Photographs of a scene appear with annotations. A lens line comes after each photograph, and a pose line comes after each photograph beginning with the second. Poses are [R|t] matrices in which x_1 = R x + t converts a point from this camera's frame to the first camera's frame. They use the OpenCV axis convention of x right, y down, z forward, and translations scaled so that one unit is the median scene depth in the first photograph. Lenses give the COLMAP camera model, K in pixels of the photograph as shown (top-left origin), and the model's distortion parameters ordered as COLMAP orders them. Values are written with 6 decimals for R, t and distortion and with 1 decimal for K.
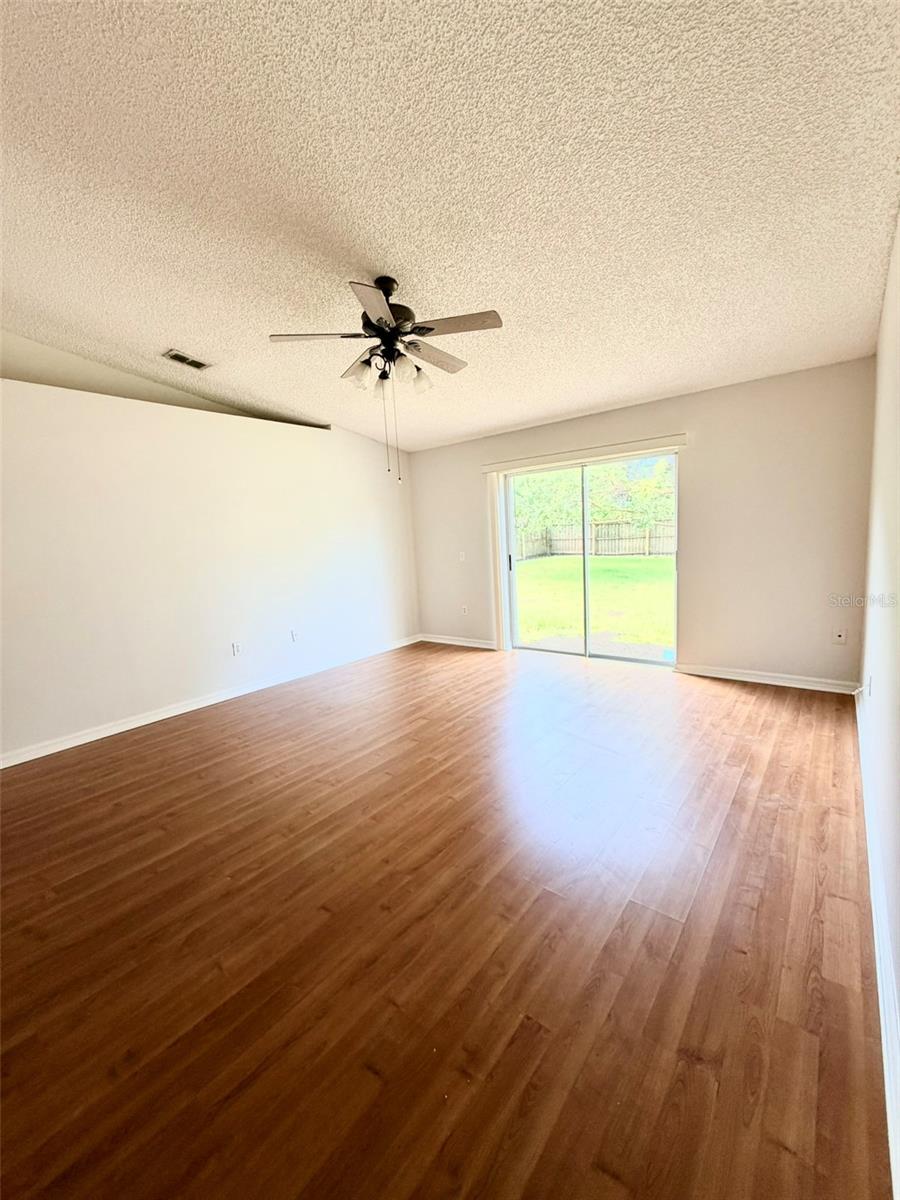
lens RADIAL K [[478.9, 0, 445.2], [0, 478.9, 595.6], [0, 0, 1]] dist [0.000895, -0.000435]
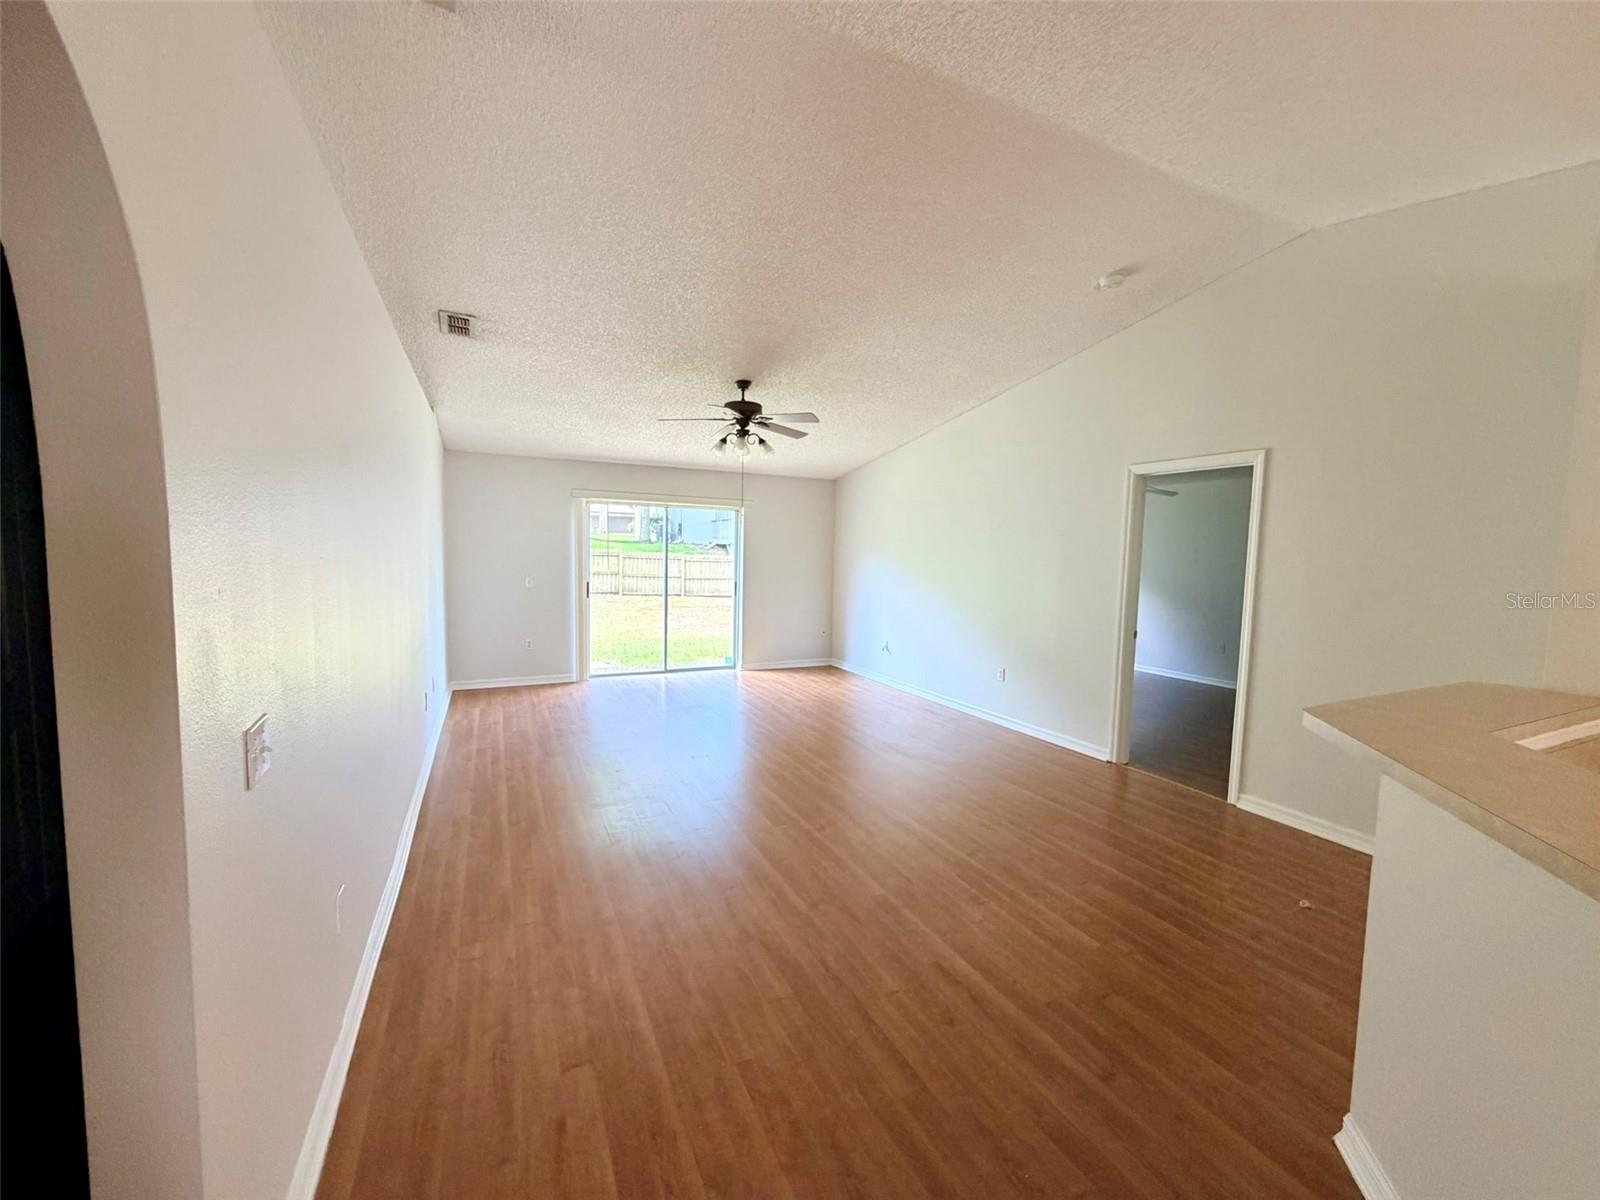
lens RADIAL K [[638.5, 0, 795.0], [0, 638.5, 607.9], [0, 0, 1]] dist [0.000895, -0.000435]
pose [[0.424380, -0.010750, 0.905421, -1.535889], [0.064925, 0.997717, -0.018585, 0.038022], [-0.903154, 0.066671, 0.424109, 0.117654]]
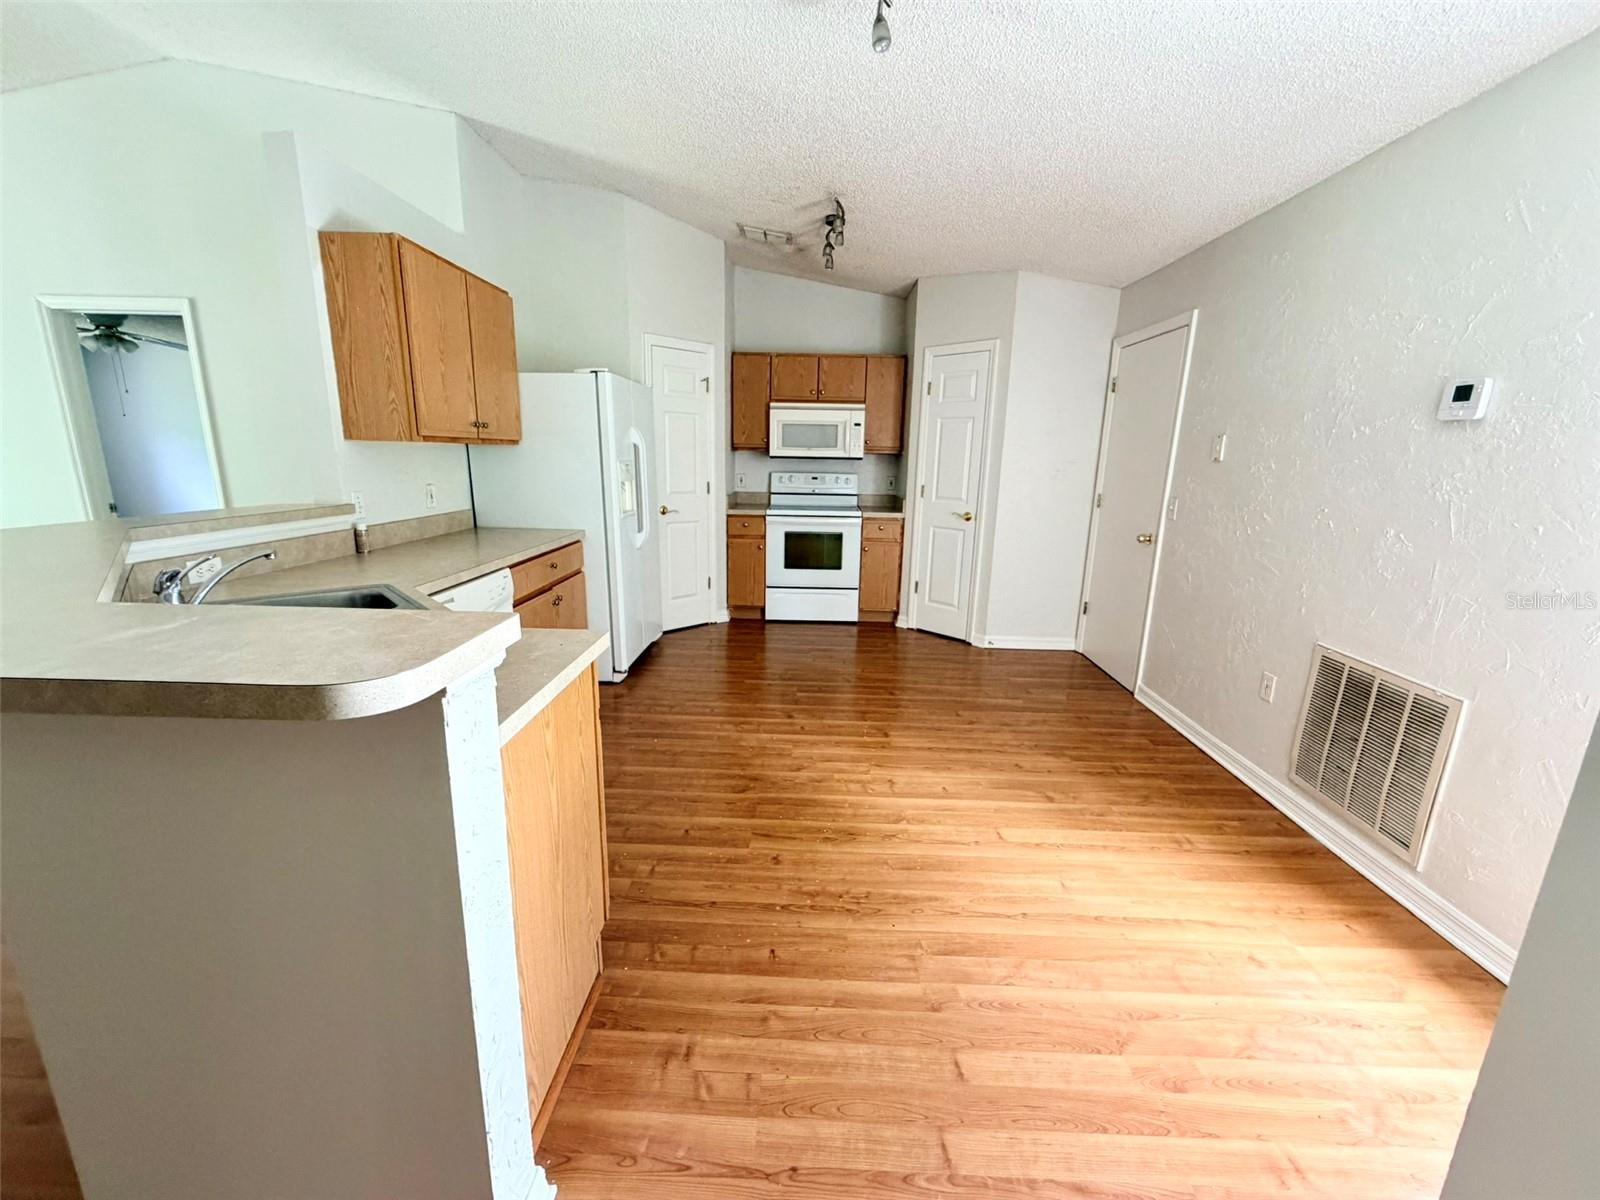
lens RADIAL K [[638.5, 0, 798.4], [0, 638.5, 600.5], [0, 0, 1]] dist [0.000895, -0.000435]
pose [[-0.610621, -0.133828, 0.780533, -1.718660], [0.114098, 0.960467, 0.253938, 0.131195], [-0.783660, 0.244117, -0.571212, -0.251557]]
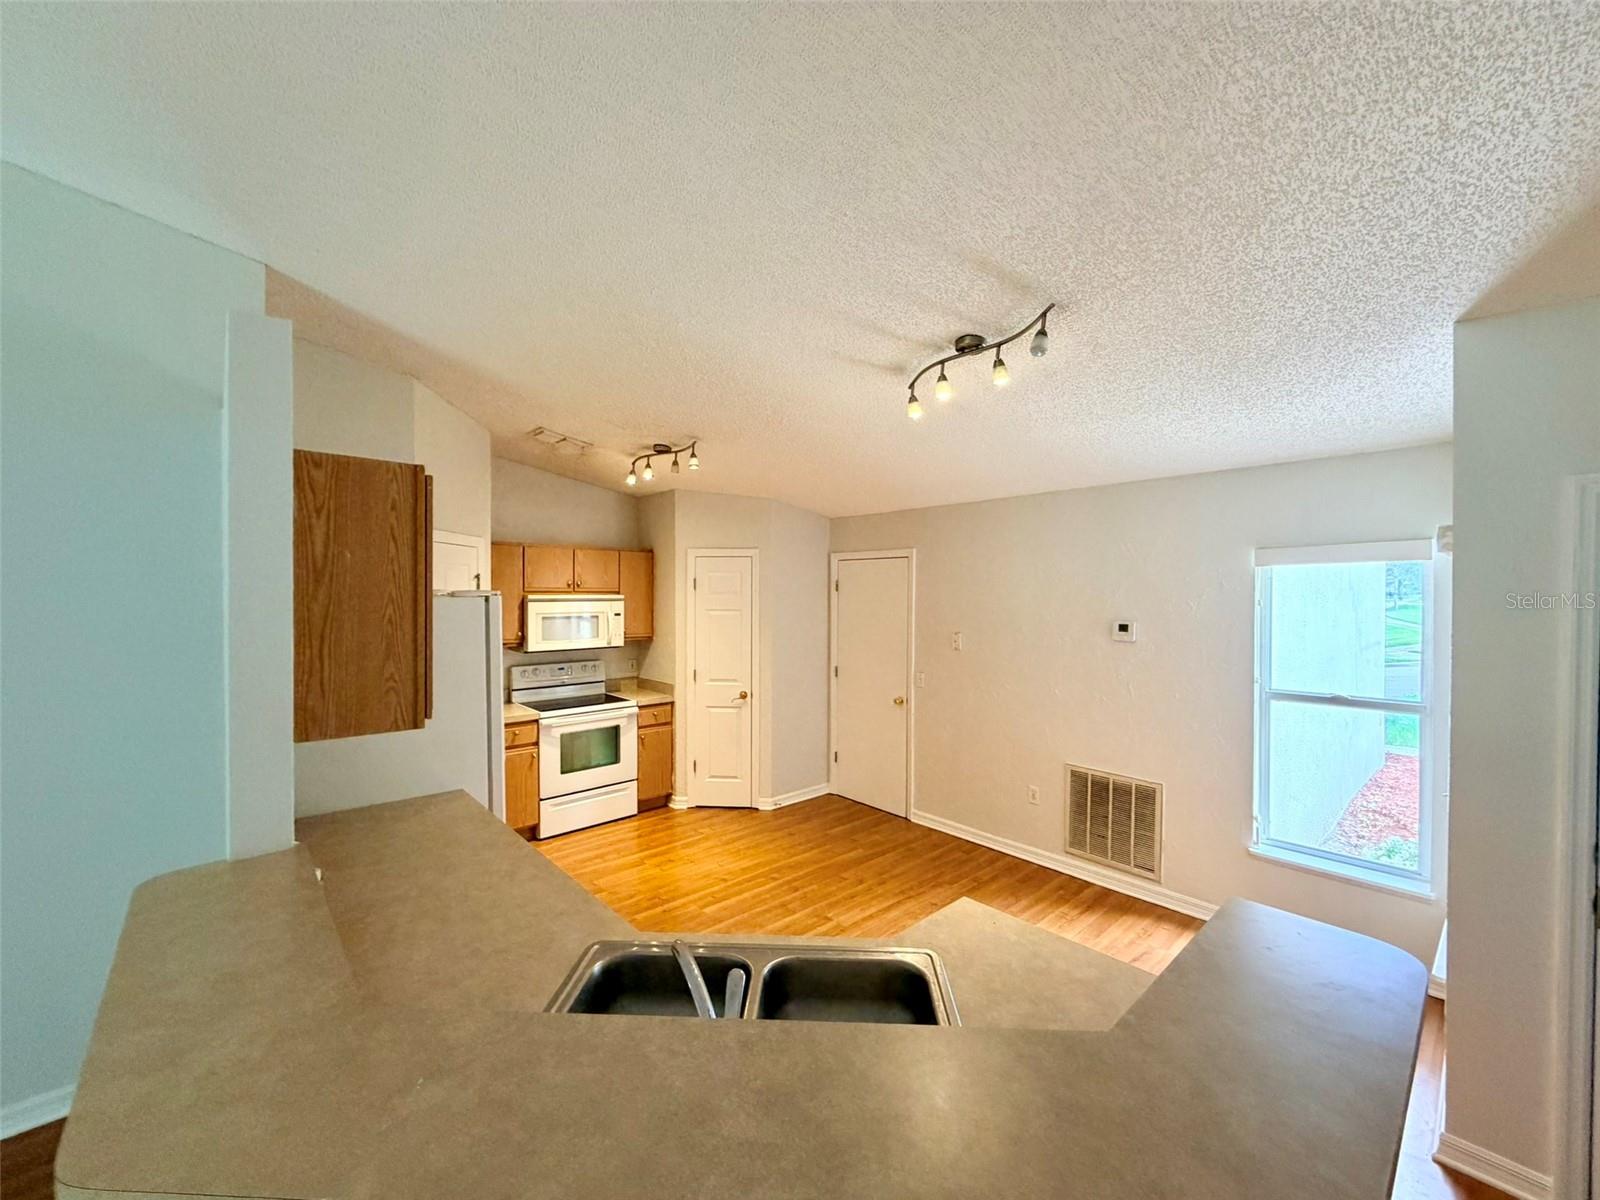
lens RADIAL K [[638.5, 0, 798.2], [0, 638.5, 601.6], [0, 0, 1]] dist [0.000895, -0.000435]
pose [[-0.986717, 0.052662, 0.153675, -1.186853], [0.072816, 0.989017, 0.128618, -0.081347], [-0.145214, 0.138100, -0.979715, 0.130323]]
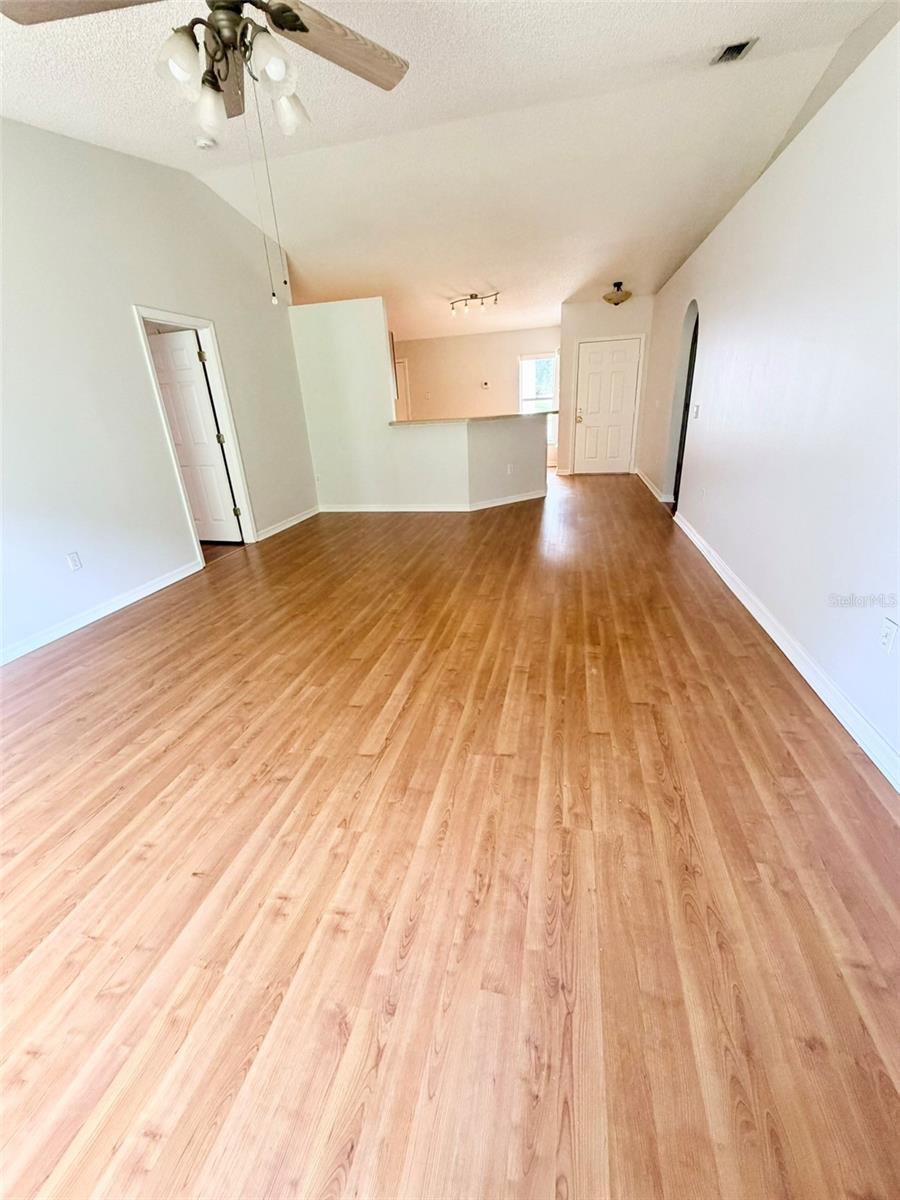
lens RADIAL K [[478.9, 0, 451.7], [0, 478.9, 596.3], [0, 0, 1]] dist [0.000895, -0.000435]
pose [[-0.887664, 0.269530, -0.373370, 0.033061], [0.051050, 0.863409, 0.501914, -0.192514], [0.457653, 0.426471, -0.780177, 1.624999]]
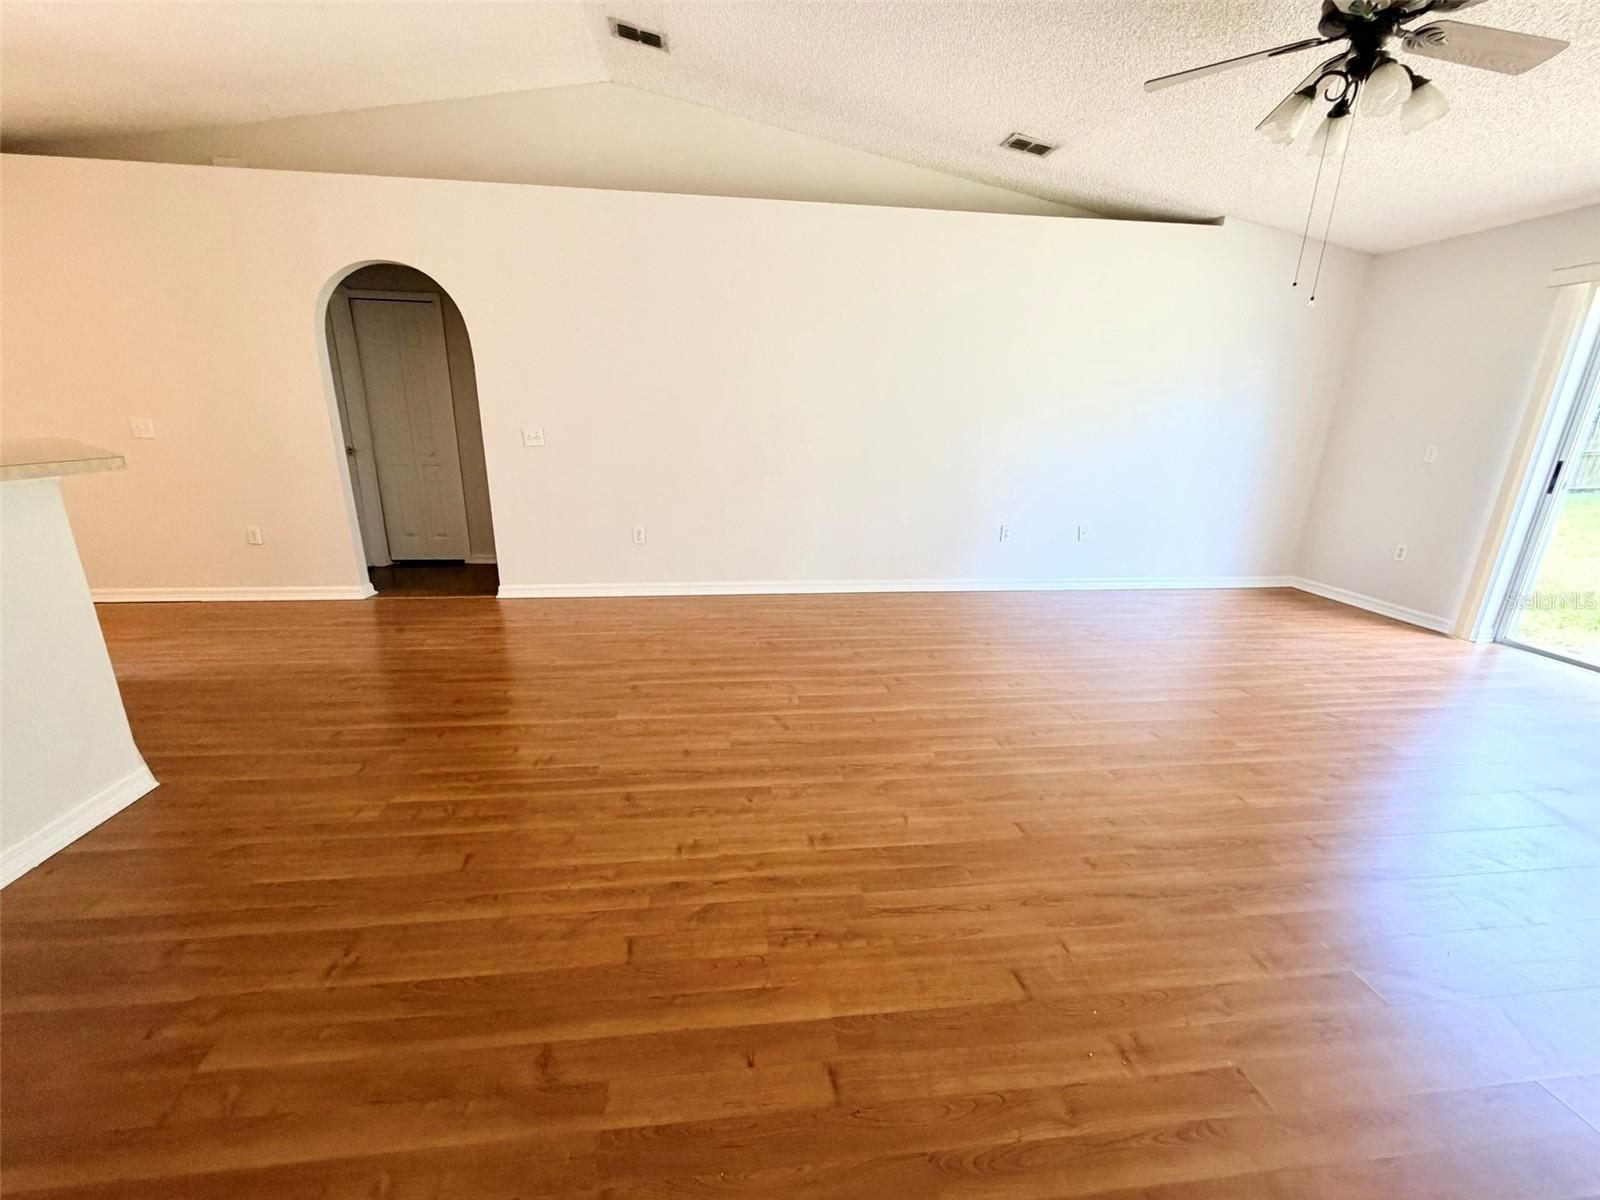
lens RADIAL K [[638.5, 0, 797.3], [0, 638.5, 597.6], [0, 0, 1]] dist [0.000895, -0.000435]
pose [[0.717064, 0.263736, -0.645184, 0.056427], [-0.147720, 0.962125, 0.229116, 0.028291], [0.681174, -0.068984, 0.728864, -0.052250]]
